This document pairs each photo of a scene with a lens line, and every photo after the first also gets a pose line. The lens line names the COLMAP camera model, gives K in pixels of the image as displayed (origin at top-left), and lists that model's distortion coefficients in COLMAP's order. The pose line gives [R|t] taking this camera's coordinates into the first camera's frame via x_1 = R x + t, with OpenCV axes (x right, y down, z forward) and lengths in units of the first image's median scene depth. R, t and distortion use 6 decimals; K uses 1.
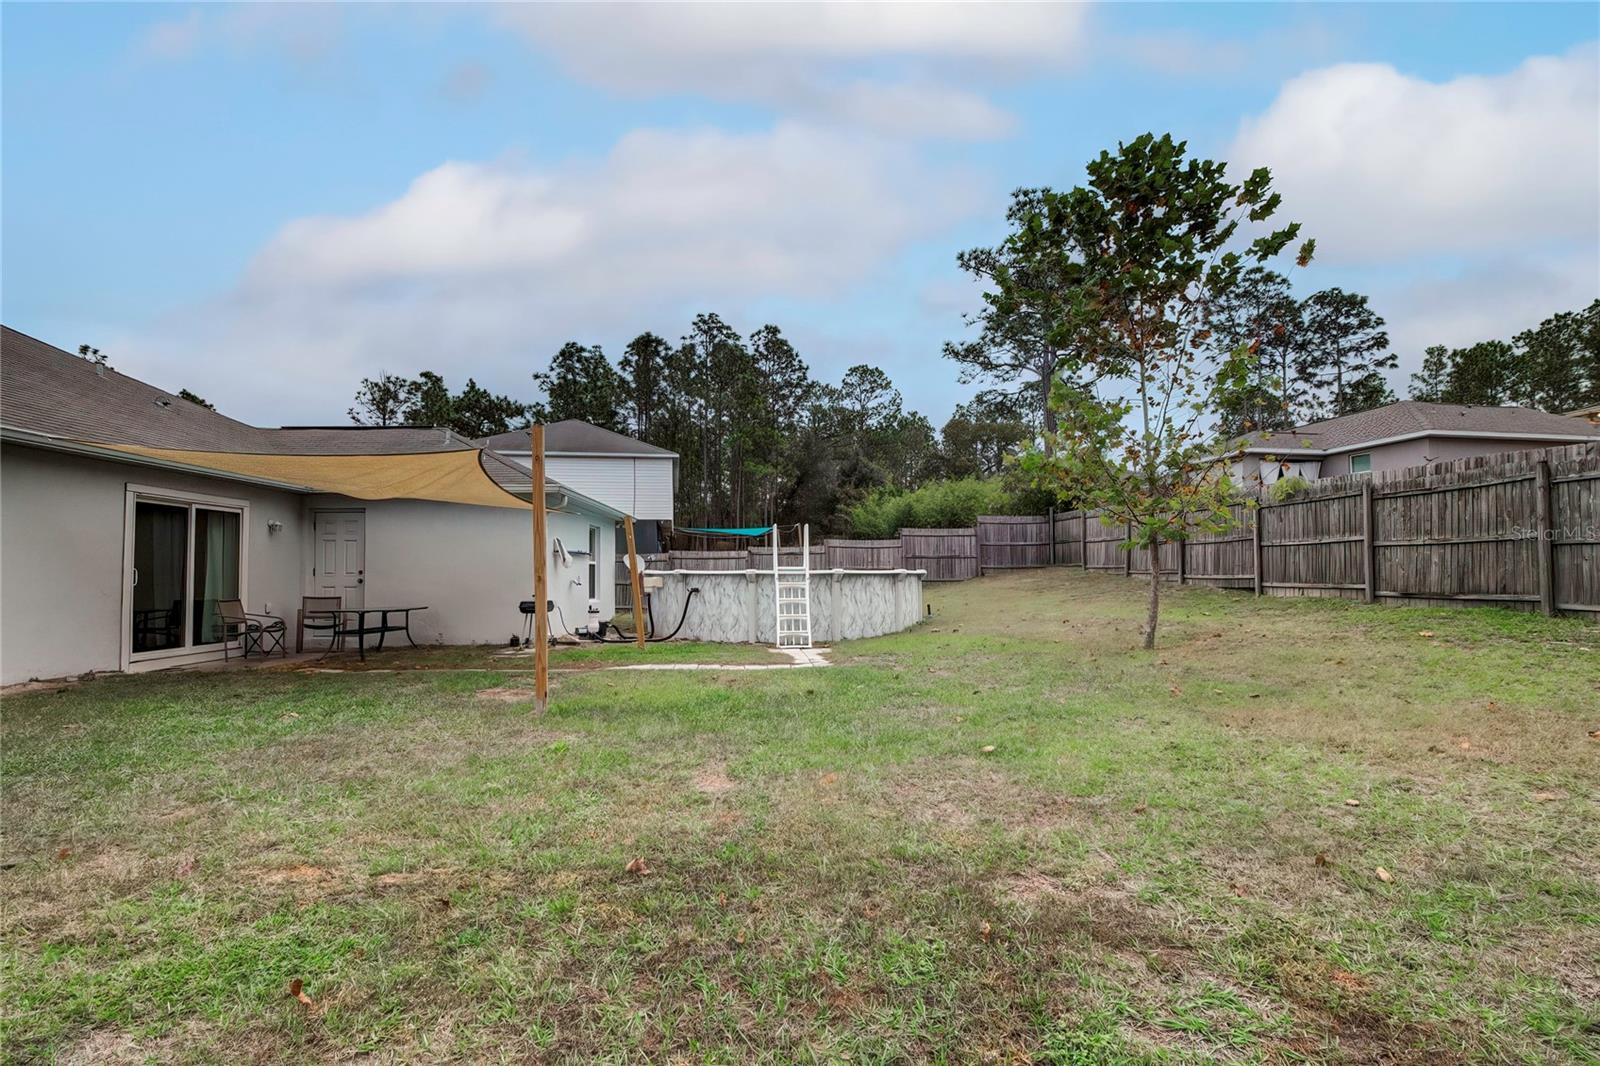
lens RADIAL K [[718.3, 0, 800.3], [0, 718.3, 552.9], [0, 0, 1]] dist [-0.014114, 0.001732]
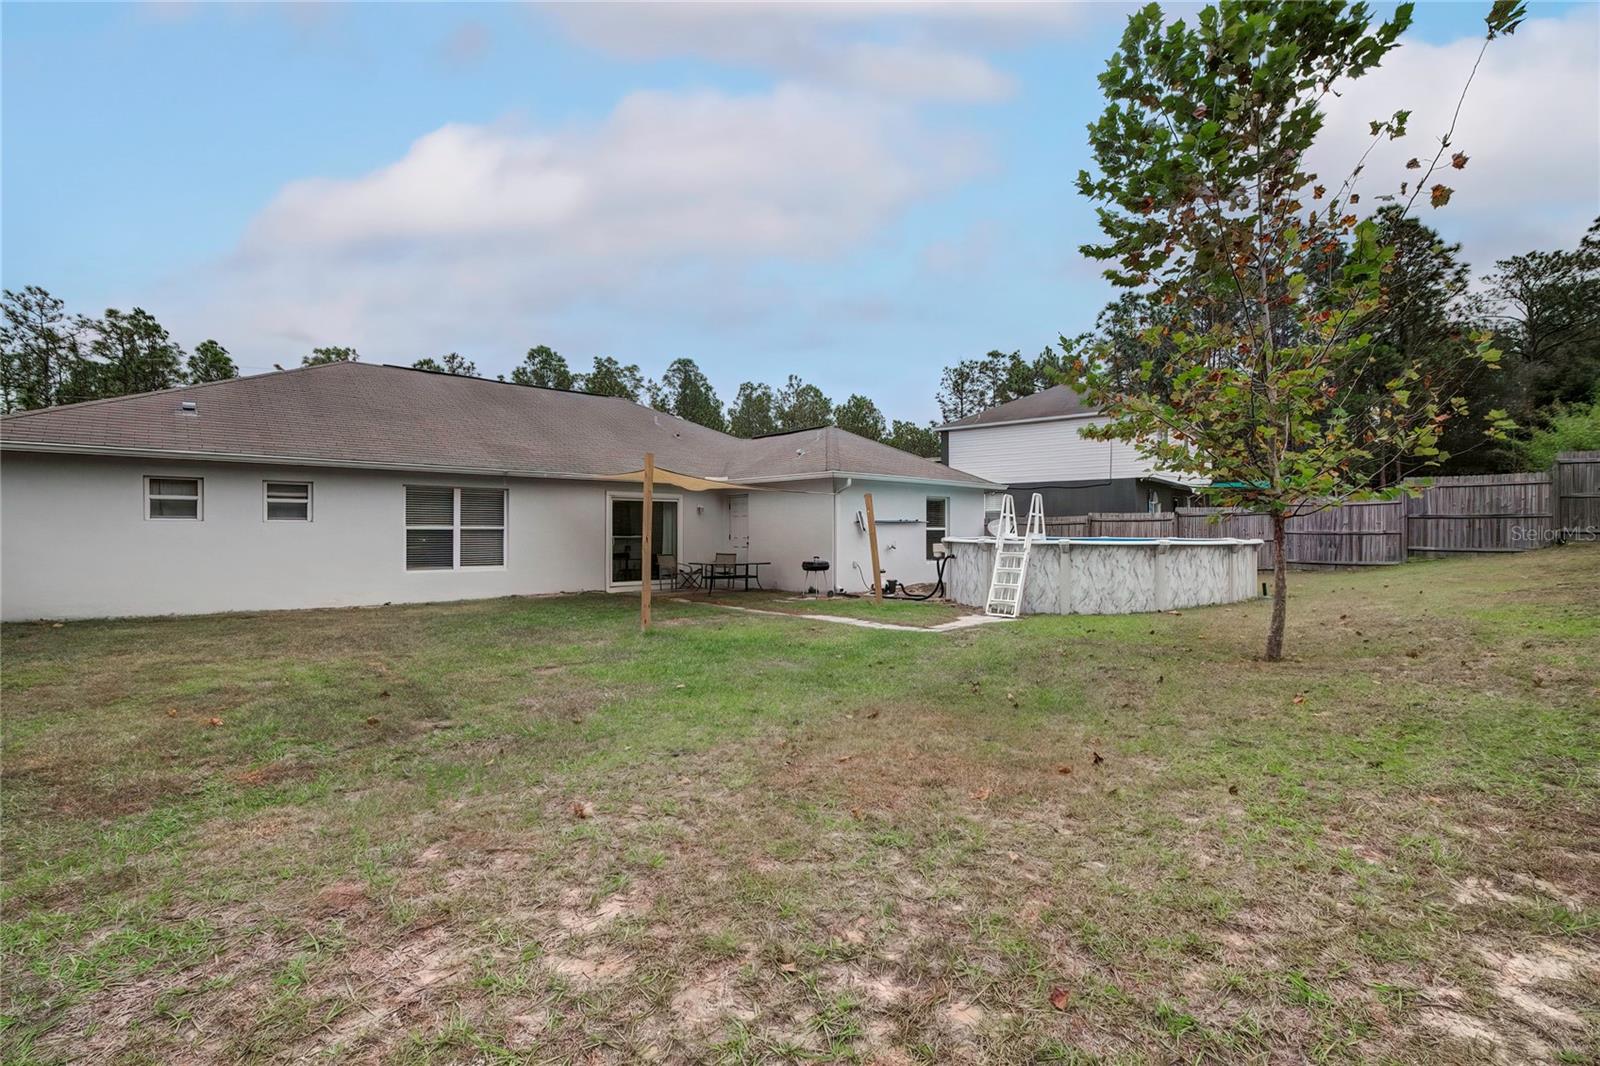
lens RADIAL K [[713.6, 0, 795.6], [0, 713.6, 533.1], [0, 0, 1]] dist [-0.013383, 0.001360]
pose [[0.648132, 0.008437, -0.761481, 0.619647], [0.020212, 0.999396, 0.028276, -0.023330], [0.761260, -0.033718, 0.647570, 0.122962]]
